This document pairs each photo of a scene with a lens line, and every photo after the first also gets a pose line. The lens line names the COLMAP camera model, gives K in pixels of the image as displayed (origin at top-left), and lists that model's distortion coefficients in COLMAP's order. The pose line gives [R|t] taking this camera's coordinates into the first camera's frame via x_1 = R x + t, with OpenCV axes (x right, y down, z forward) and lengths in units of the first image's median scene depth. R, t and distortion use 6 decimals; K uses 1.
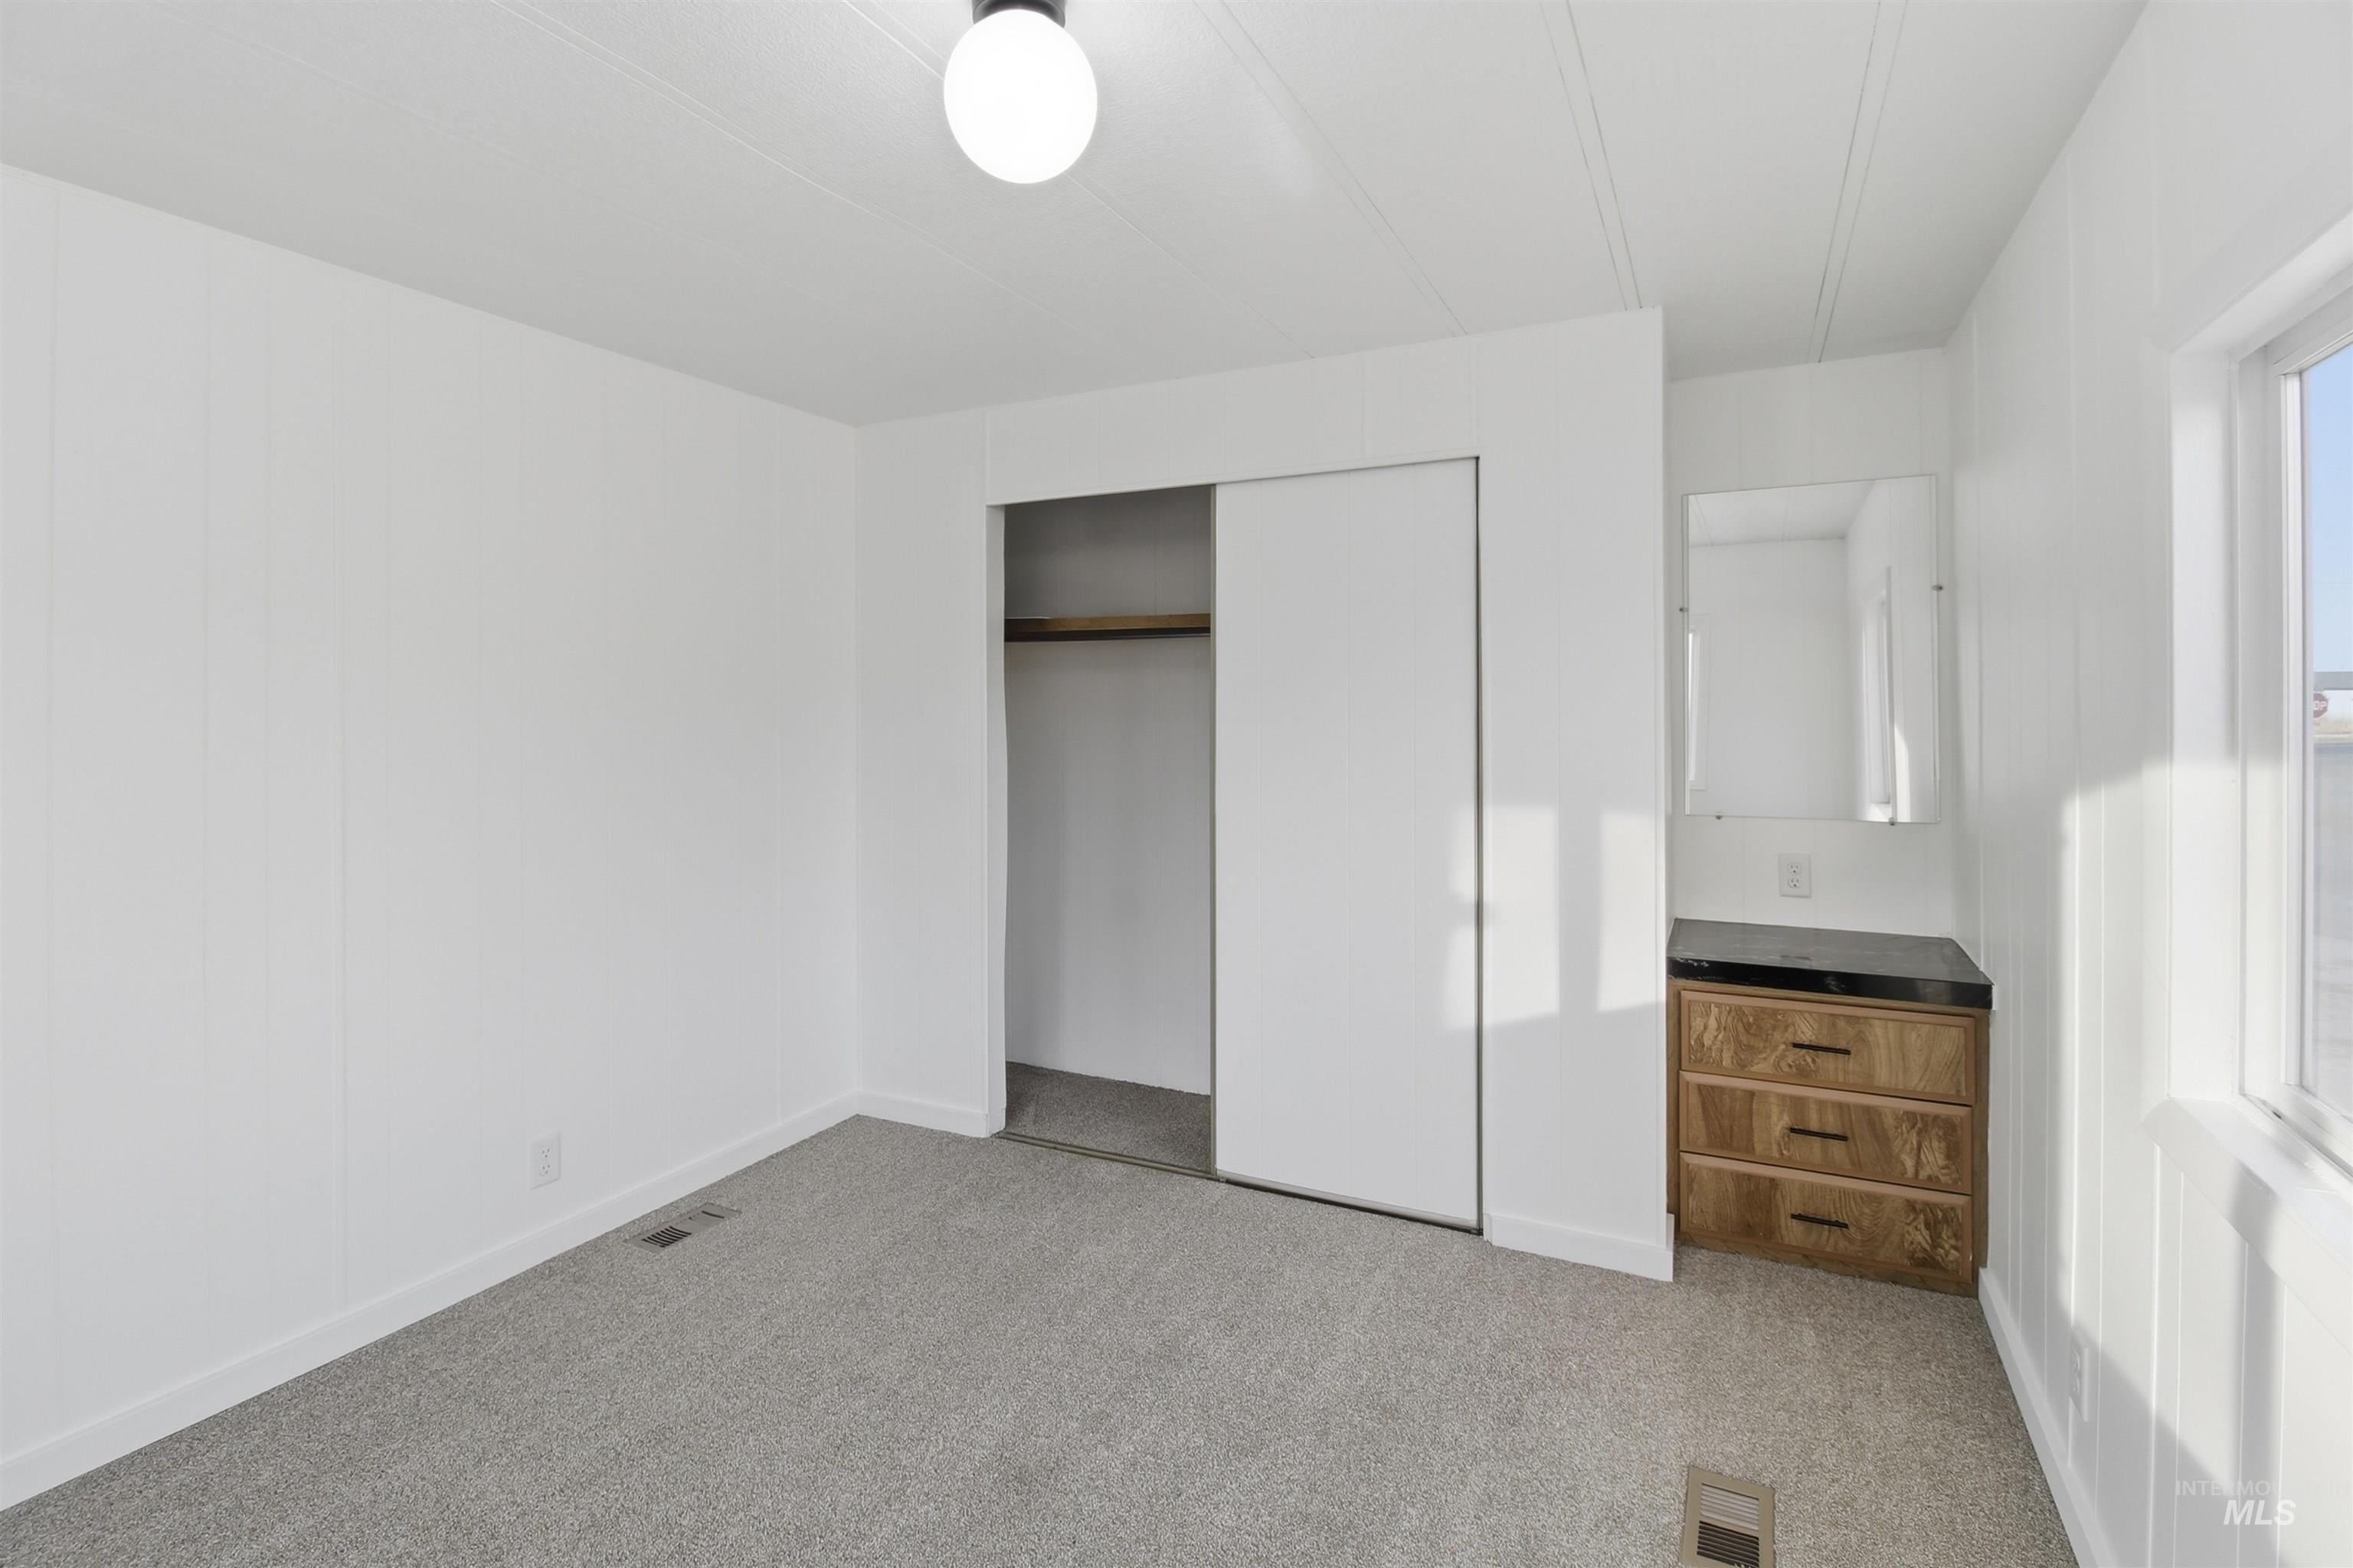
lens RADIAL K [[1106.1, 0, 1235.6], [0, 1106.1, 709.0], [0, 0, 1]] dist [-0.012141, -0.000768]
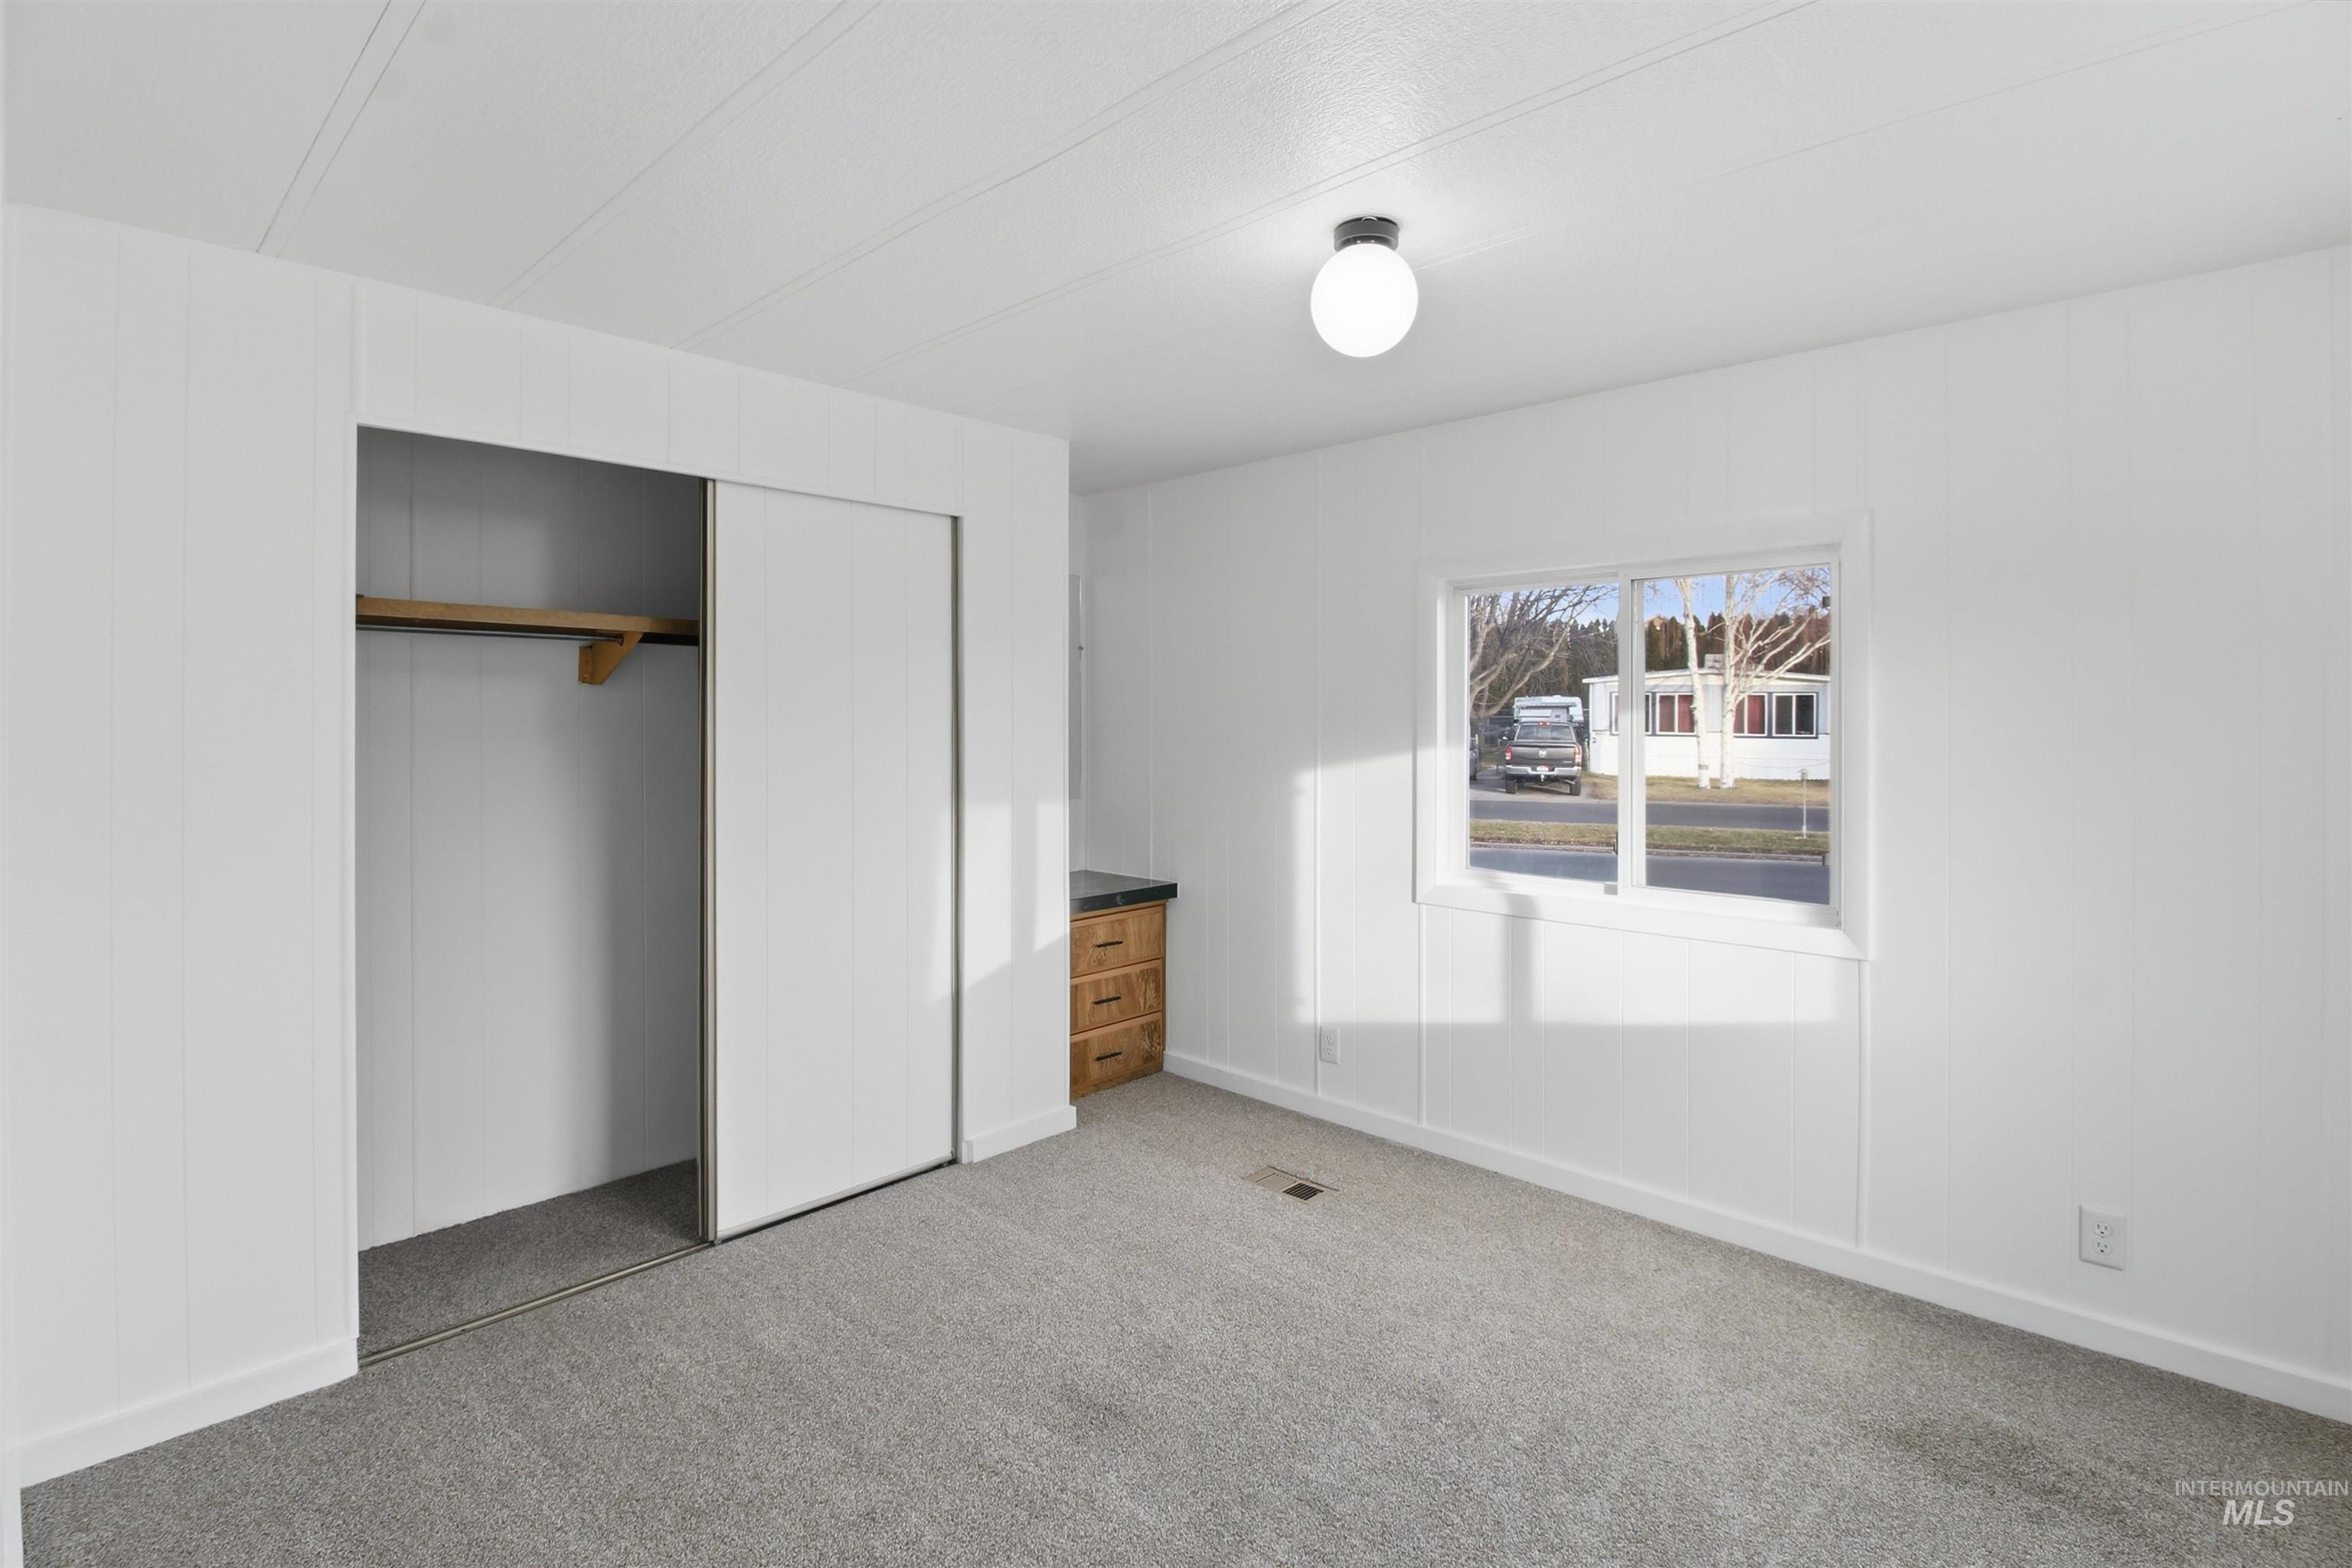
lens RADIAL K [[1105.6, 0, 1149.0], [0, 1105.6, 730.1], [0, 0, 1]] dist [-0.012141, -0.000768]
pose [[0.328847, -0.011081, 0.944318, -0.904965], [0.001771, 0.999937, 0.011117, -0.008988], [-0.944382, -0.001983, 0.328846, 0.436687]]
